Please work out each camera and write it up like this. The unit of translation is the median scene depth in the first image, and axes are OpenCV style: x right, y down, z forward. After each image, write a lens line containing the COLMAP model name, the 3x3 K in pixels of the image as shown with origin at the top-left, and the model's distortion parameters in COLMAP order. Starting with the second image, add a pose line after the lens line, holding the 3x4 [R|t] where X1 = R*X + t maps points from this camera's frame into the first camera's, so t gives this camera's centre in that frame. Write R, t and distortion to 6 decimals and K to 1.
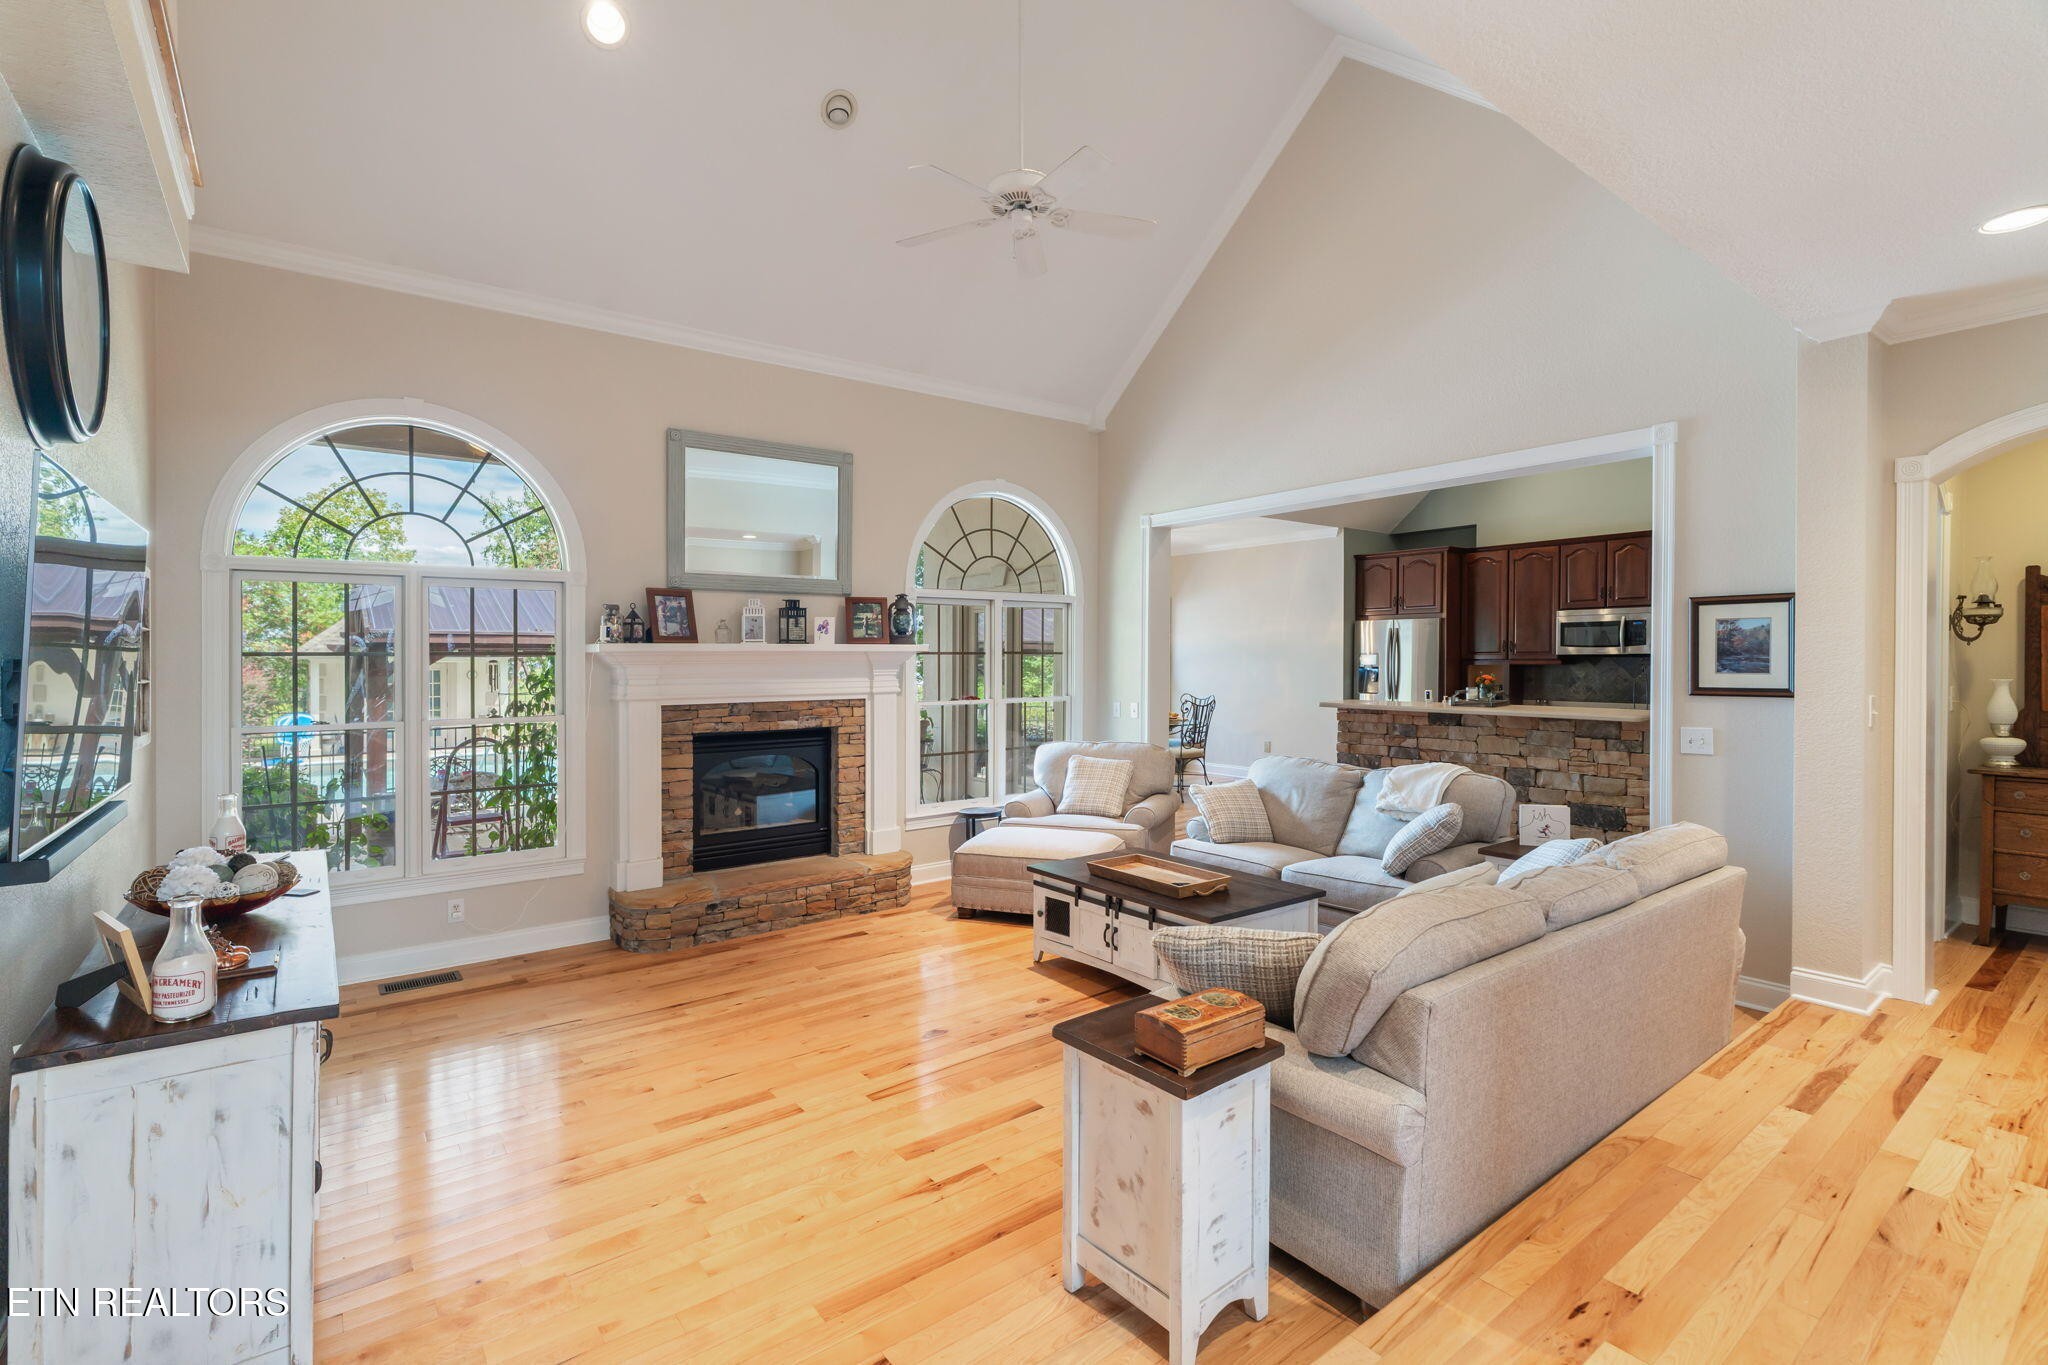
lens RADIAL K [[922.3, 0, 995.8], [0, 922.3, 675.5], [0, 0, 1]] dist [-0.006464, 0.000197]
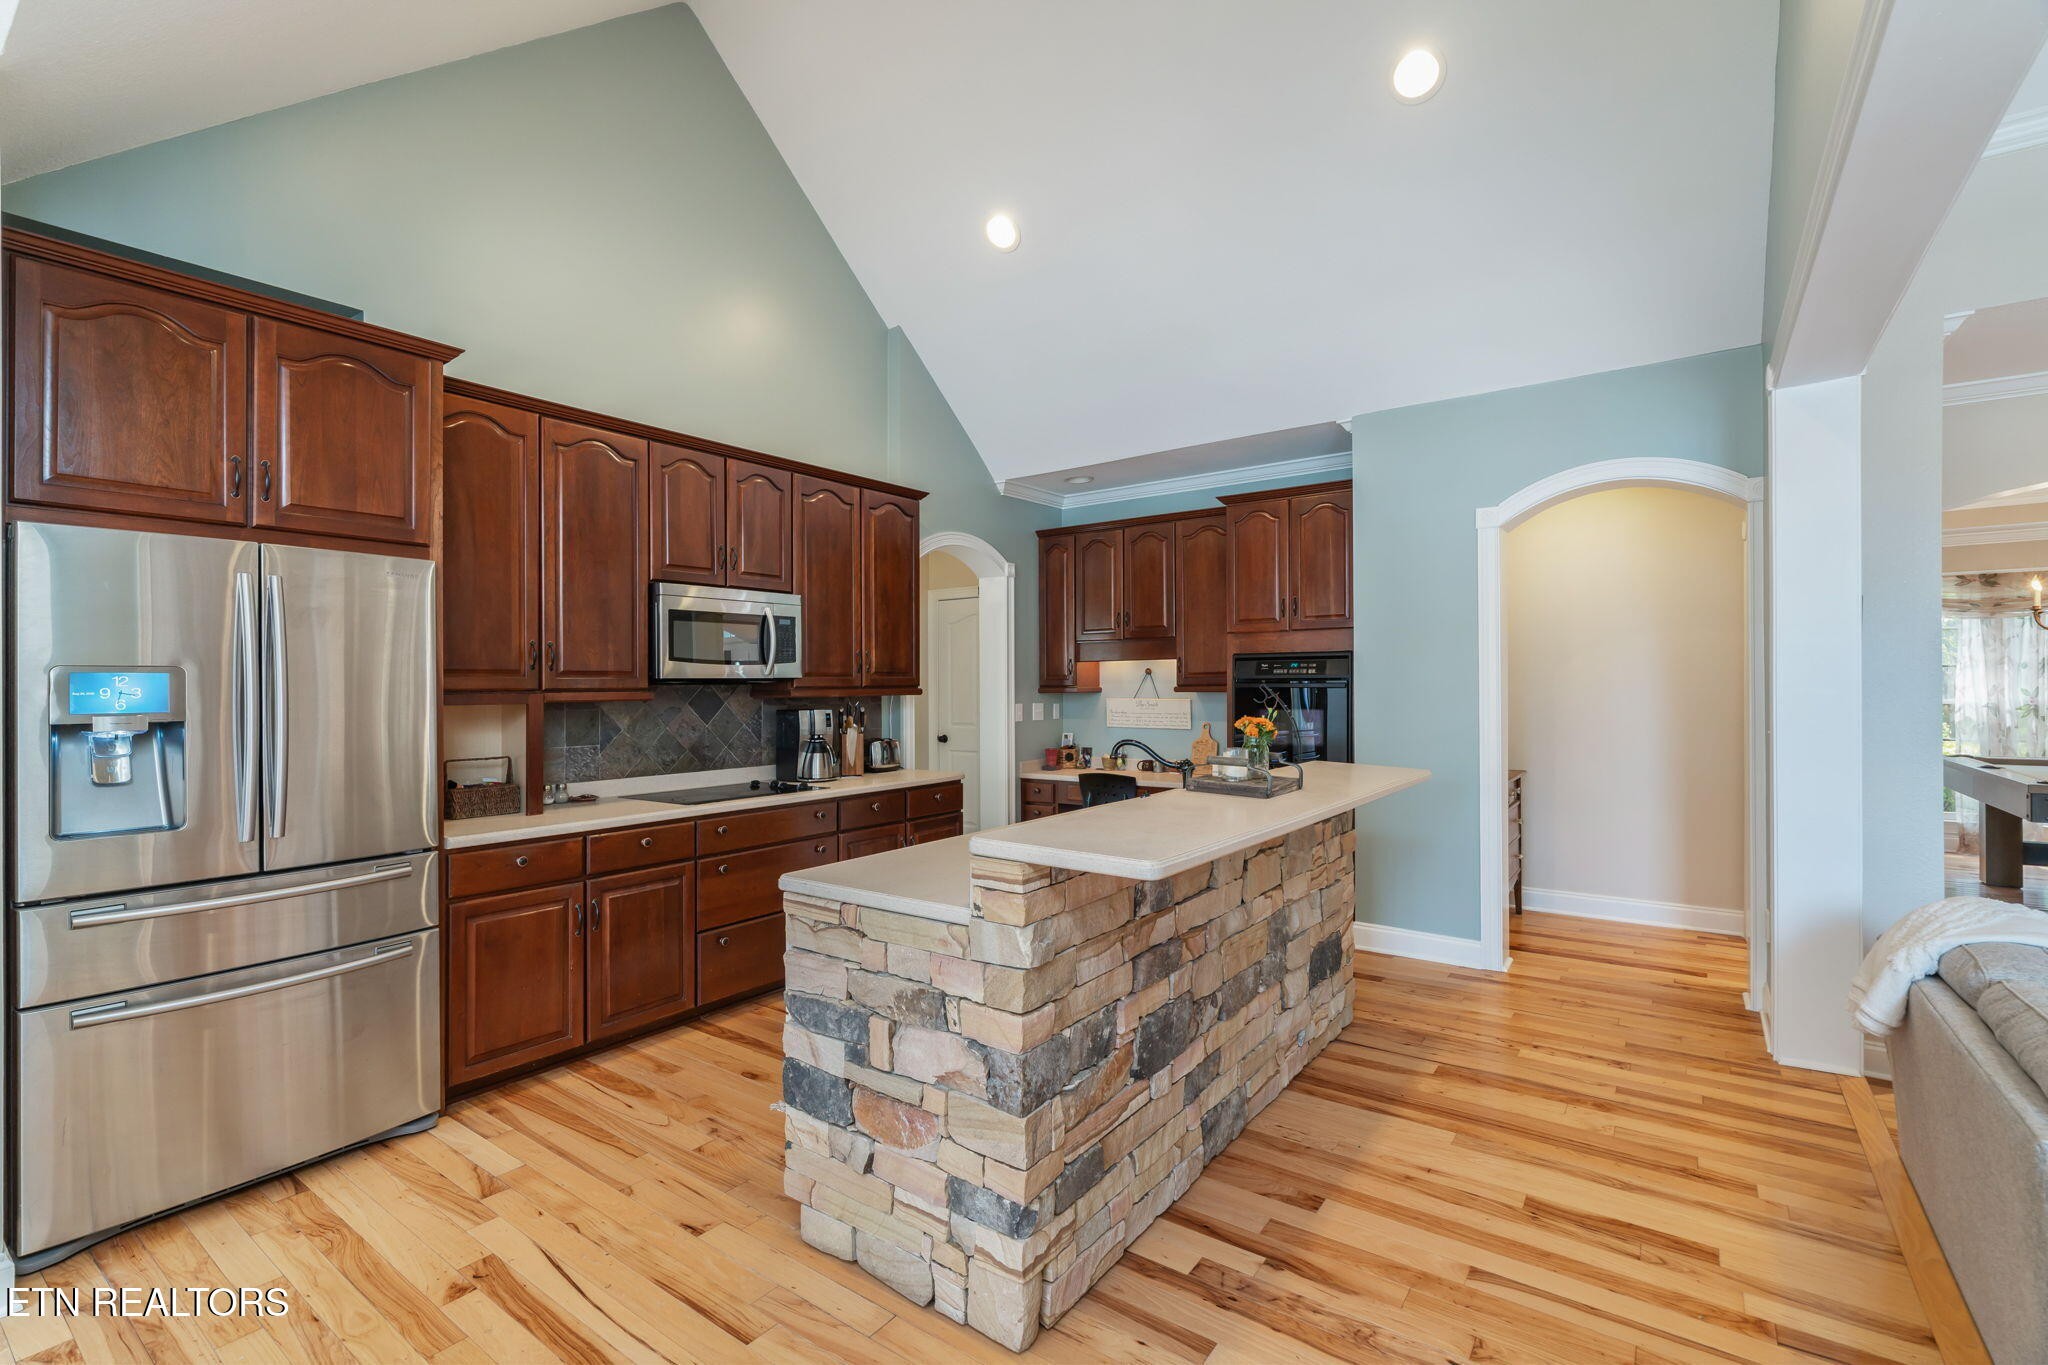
lens RADIAL K [[922.3, 0, 1029.9], [0, 922.3, 682.5], [0, 0, 1]] dist [-0.006464, 0.000197]
pose [[-0.305895, 0.007614, 0.952035, 0.170411], [0.022323, 0.999750, -0.000823, -0.023168], [-0.951803, 0.021001, -0.305989, 1.400497]]
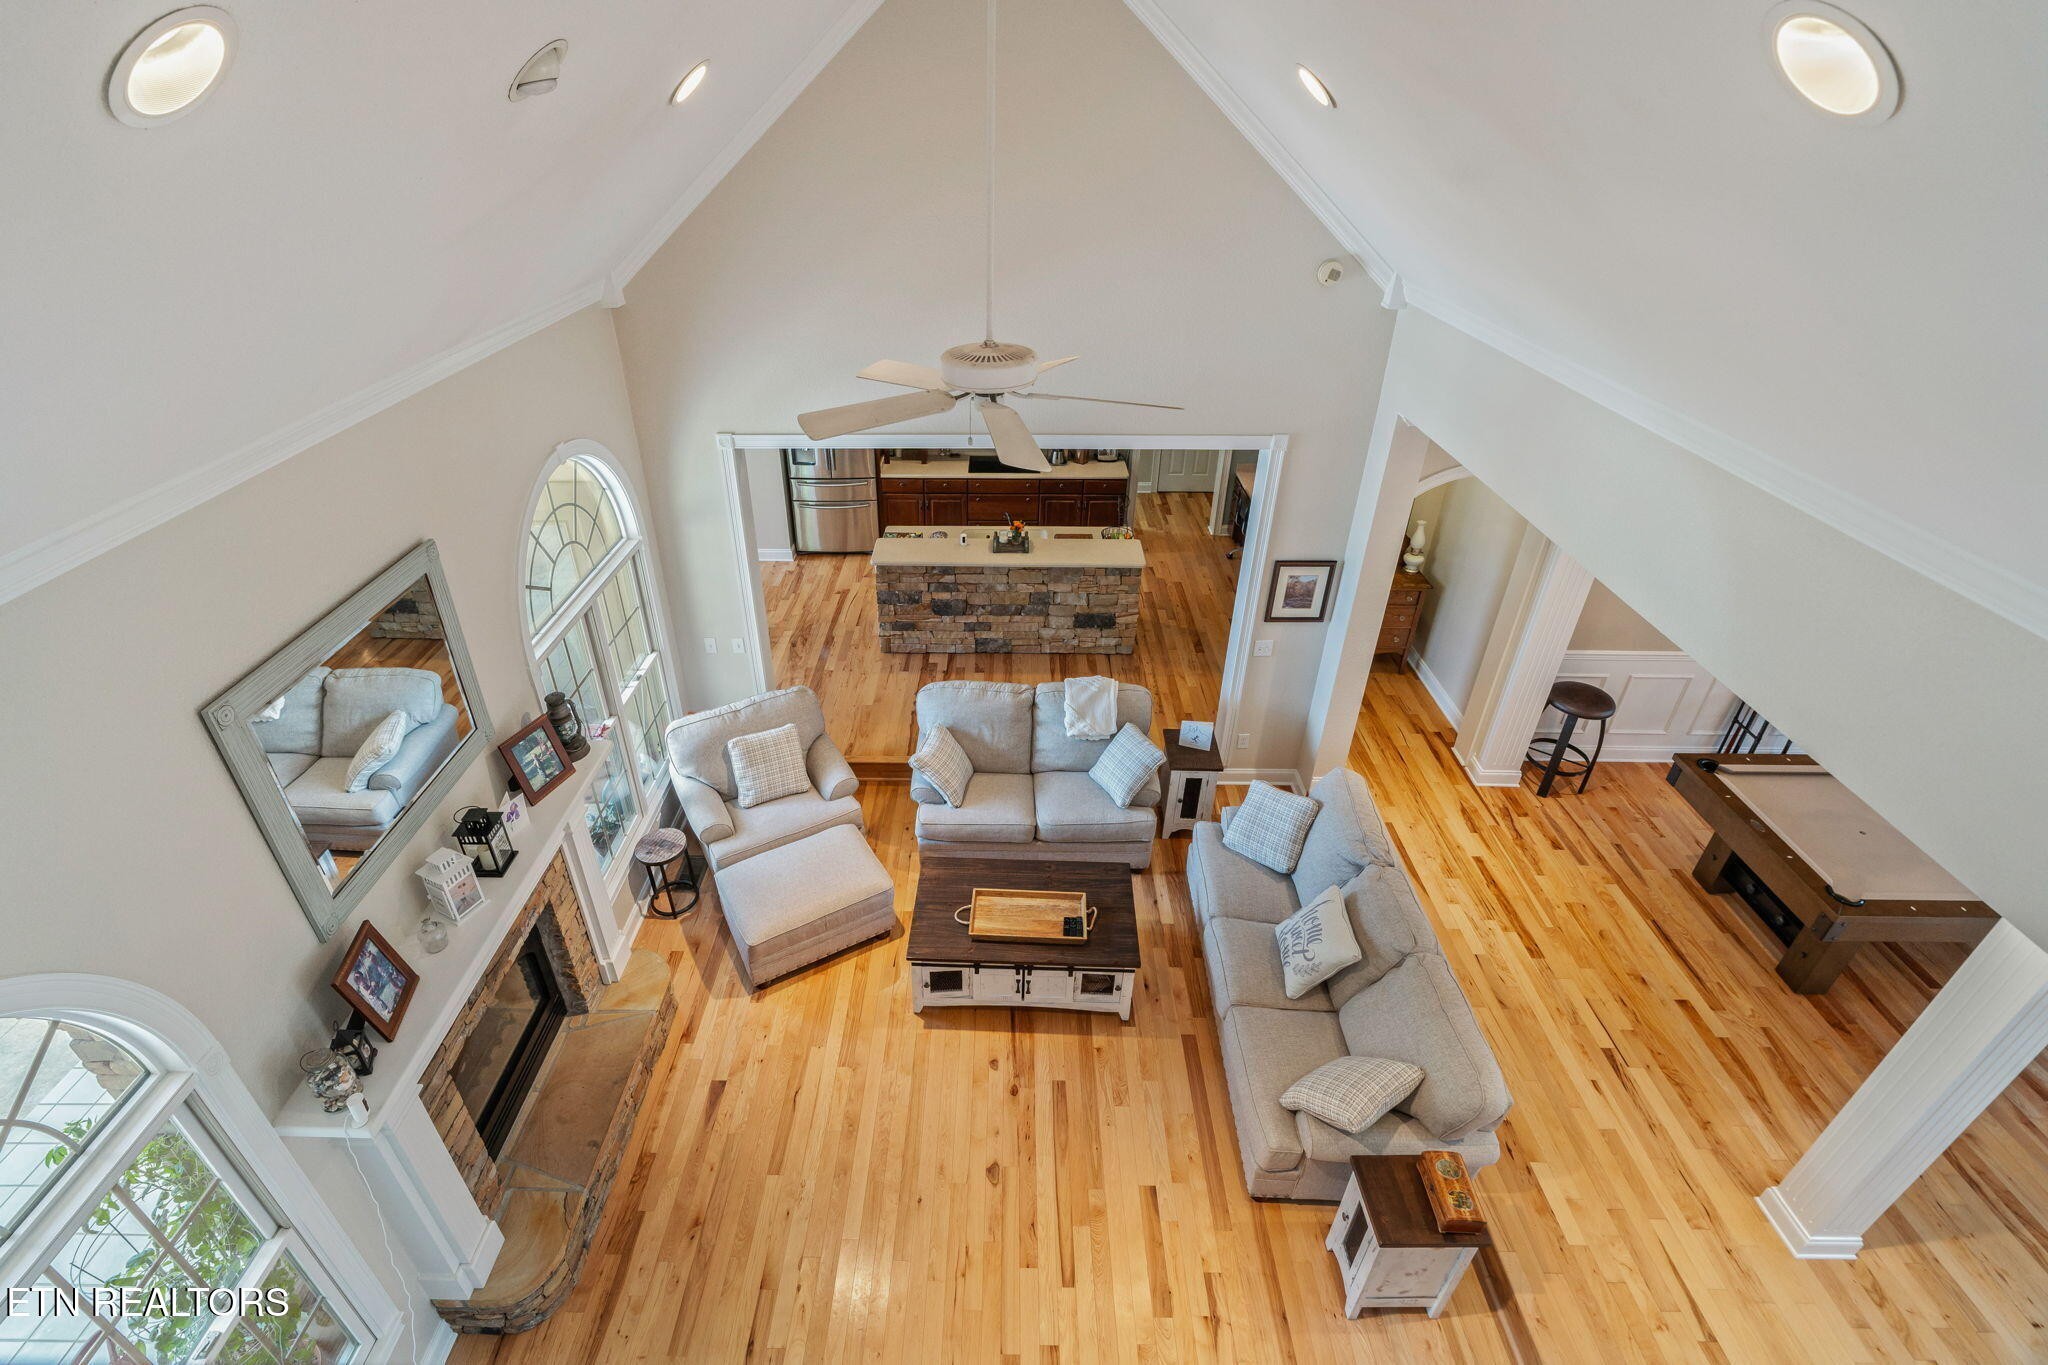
lens RADIAL K [[922.3, 0, 972.4], [0, 922.3, 680.2], [0, 0, 1]] dist [-0.006464, 0.000197]
pose [[0.622033, -0.423399, 0.658641, -0.394002], [0.020845, 0.849842, 0.526625, -0.503078], [-0.782714, -0.313848, 0.537455, 0.408796]]
